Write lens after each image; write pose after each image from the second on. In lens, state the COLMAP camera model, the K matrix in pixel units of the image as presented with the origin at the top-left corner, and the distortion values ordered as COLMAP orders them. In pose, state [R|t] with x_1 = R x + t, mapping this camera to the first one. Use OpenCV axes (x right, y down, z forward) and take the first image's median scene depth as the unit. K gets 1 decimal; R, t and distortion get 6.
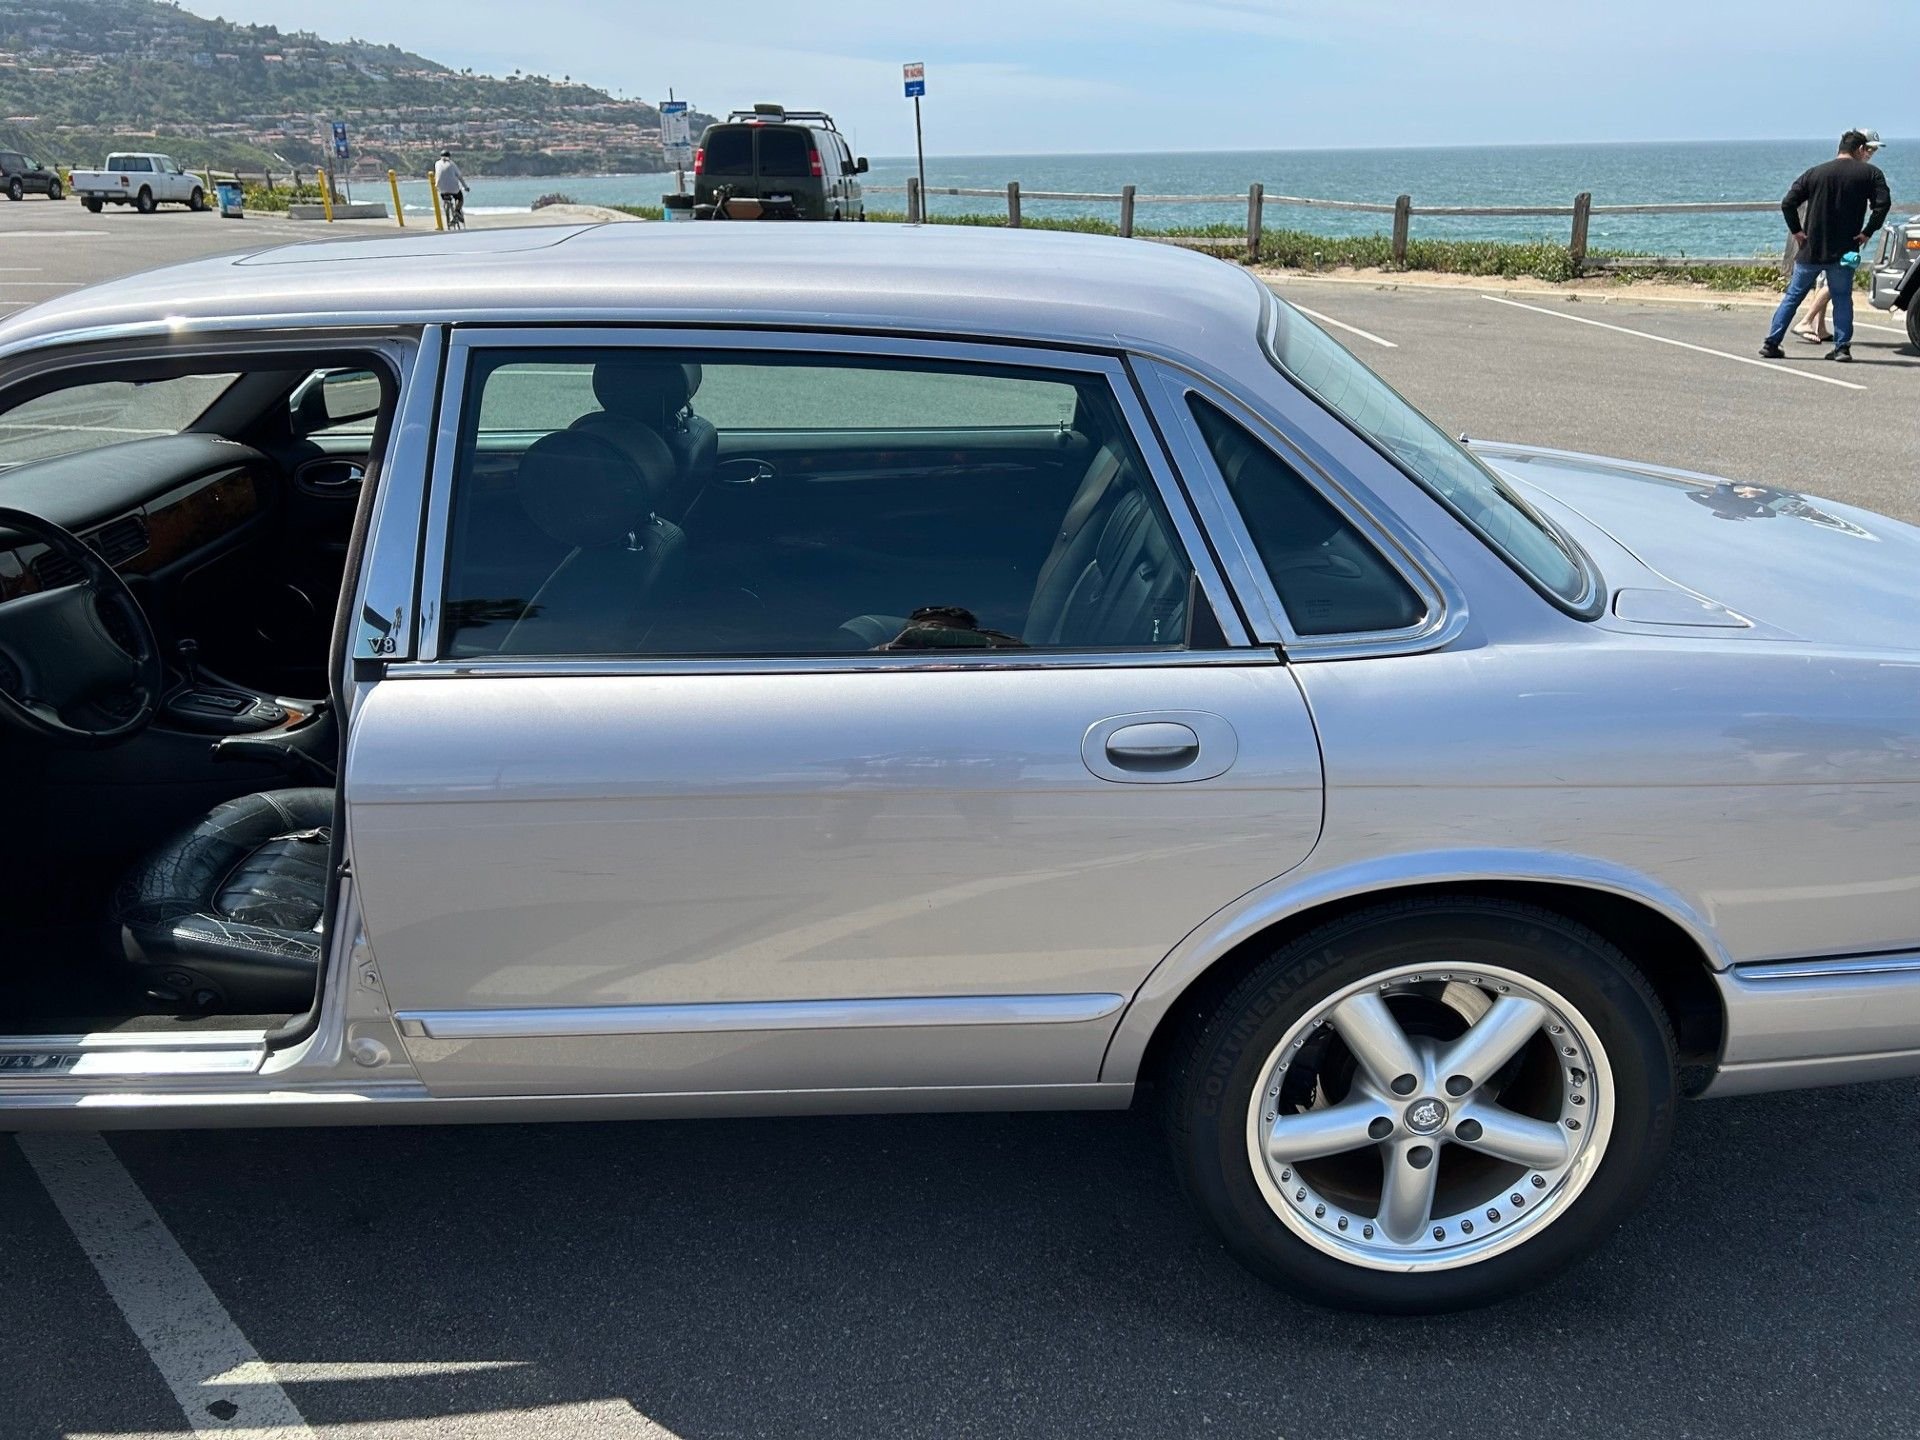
lens RADIAL K [[1443.6, 0, 964.7], [0, 1443.6, 735.6], [0, 0, 1]] dist [0.056065, -0.068267]
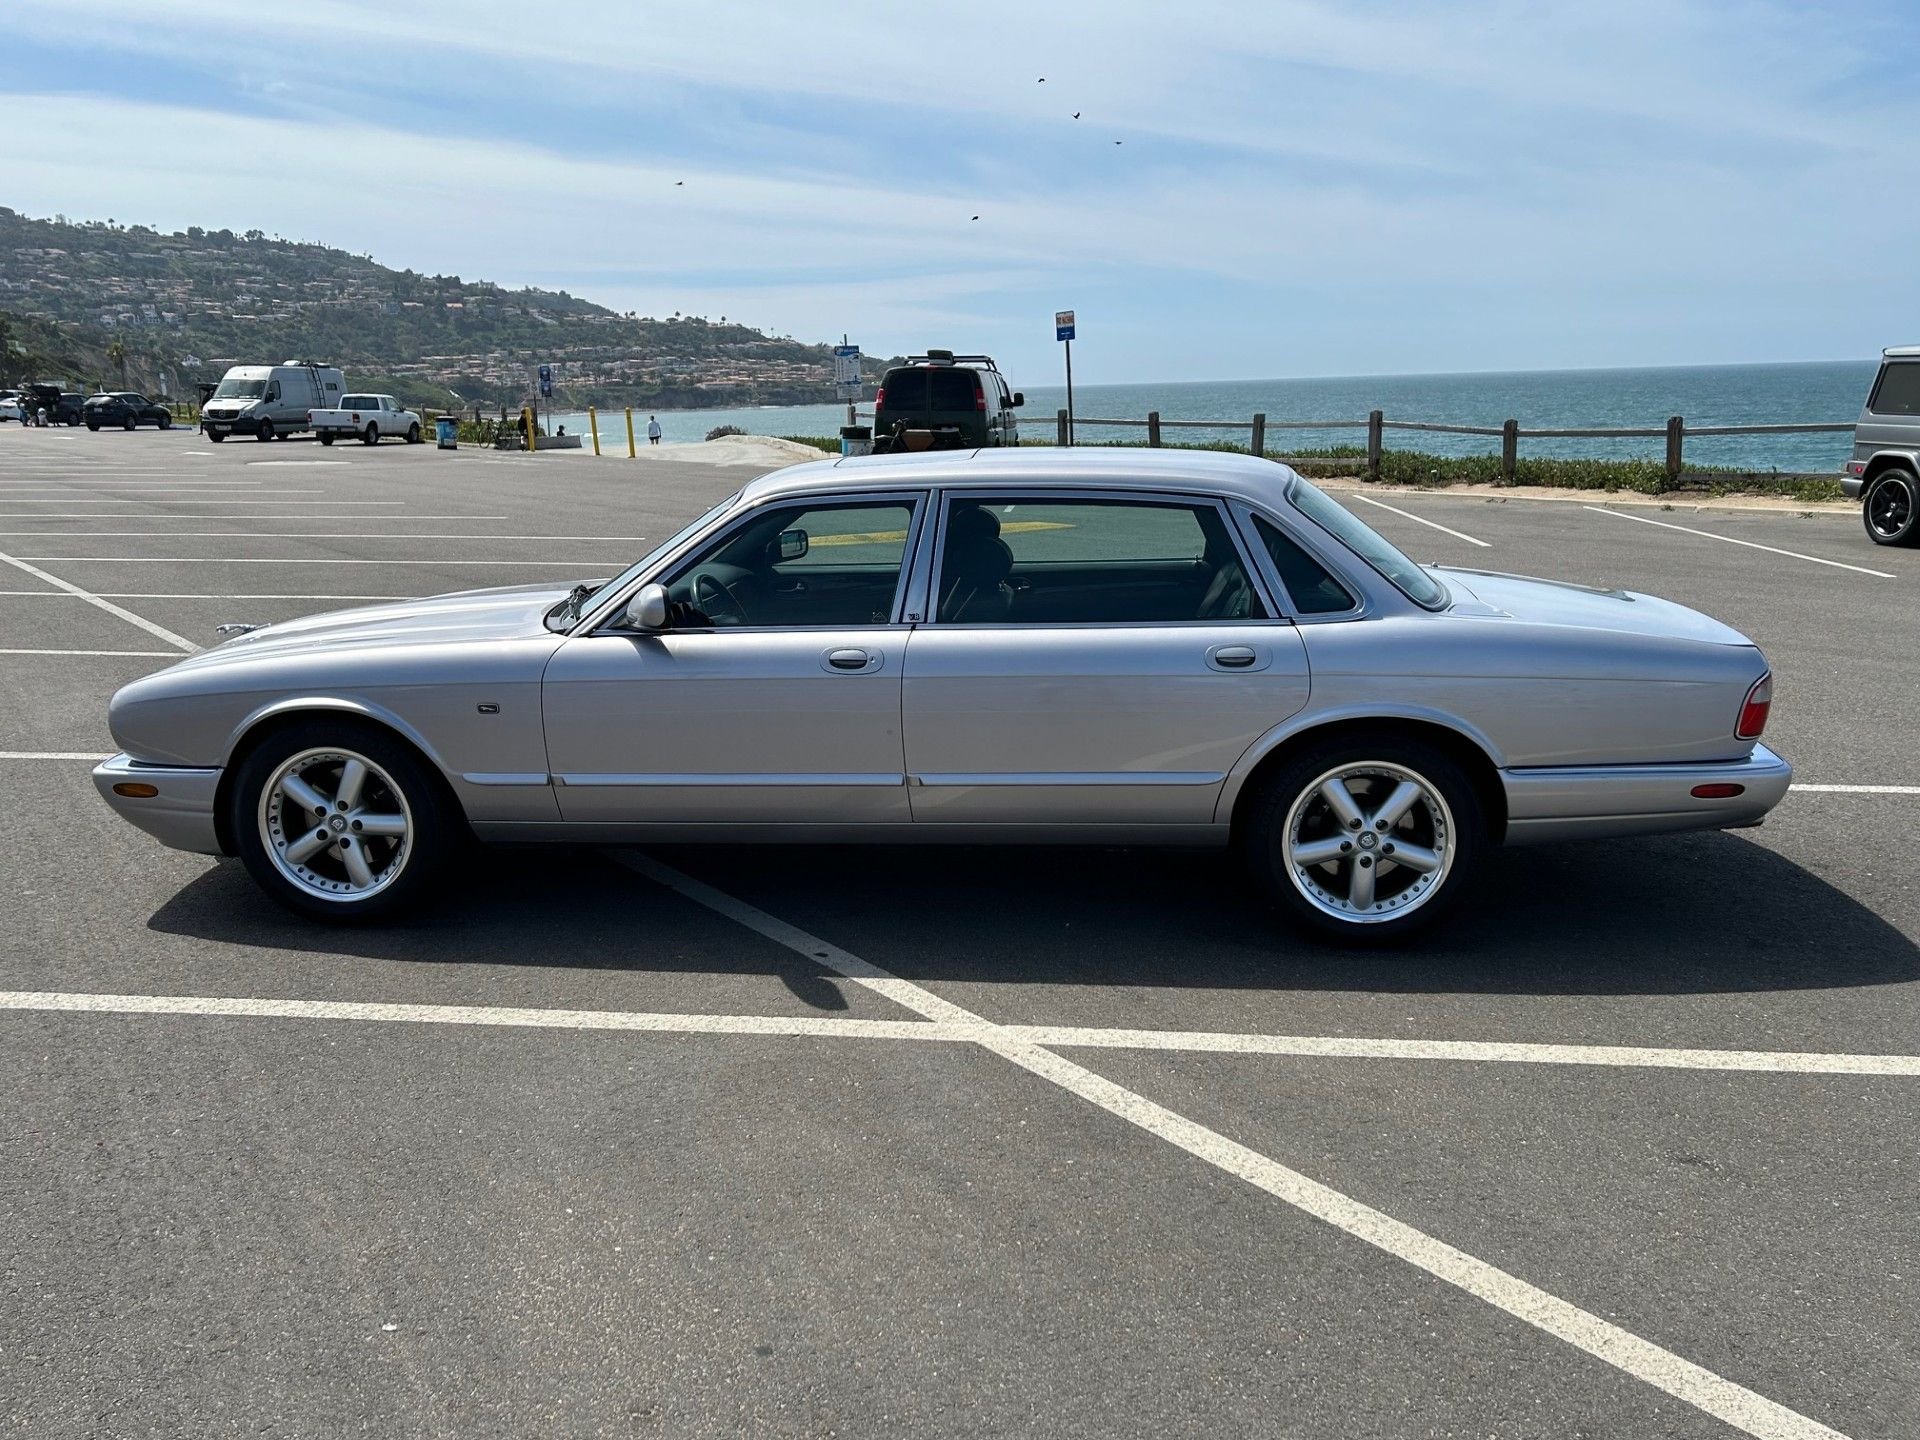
lens RADIAL K [[1618.1, 0, 963.5], [0, 1618.1, 763.3], [0, 0, 1]] dist [0.057505, -0.079289]
pose [[0.996926, 0.007165, -0.078016, -0.010513], [-0.018539, 0.989102, -0.146061, 0.056533], [0.076119, 0.147058, 0.986195, -0.159954]]
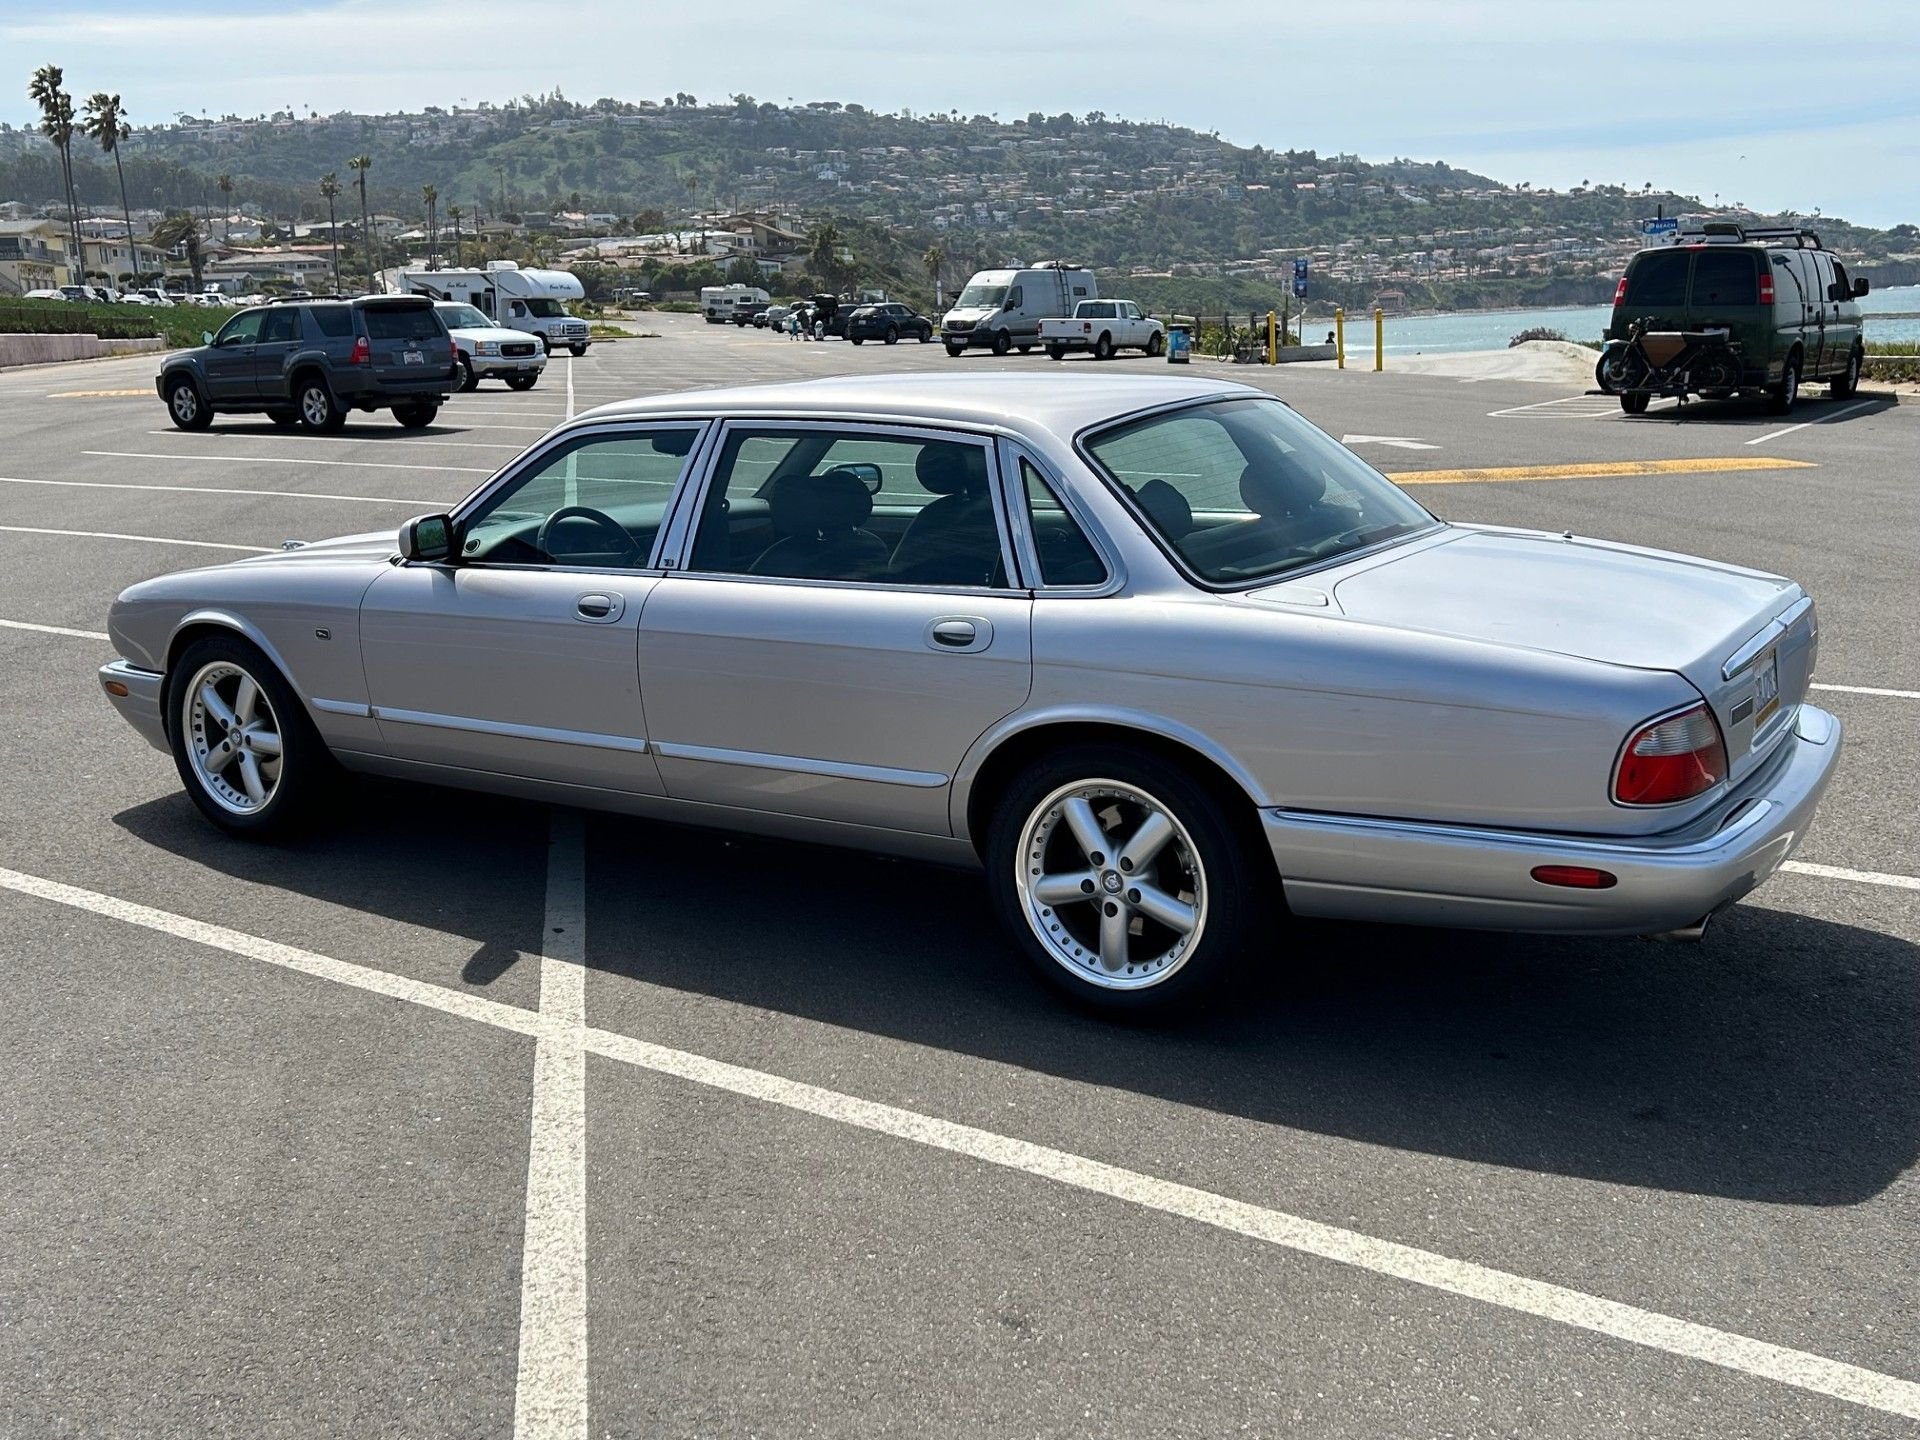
lens RADIAL K [[2068.4, 0, 931.0], [0, 2068.4, 720.0], [0, 0, 1]] dist [0.108725, -0.243309]
pose [[0.807574, 0.092382, -0.582486, 0.167740], [-0.188597, 0.976247, -0.106644, 0.041092], [0.558799, 0.195978, 0.805814, -0.117952]]
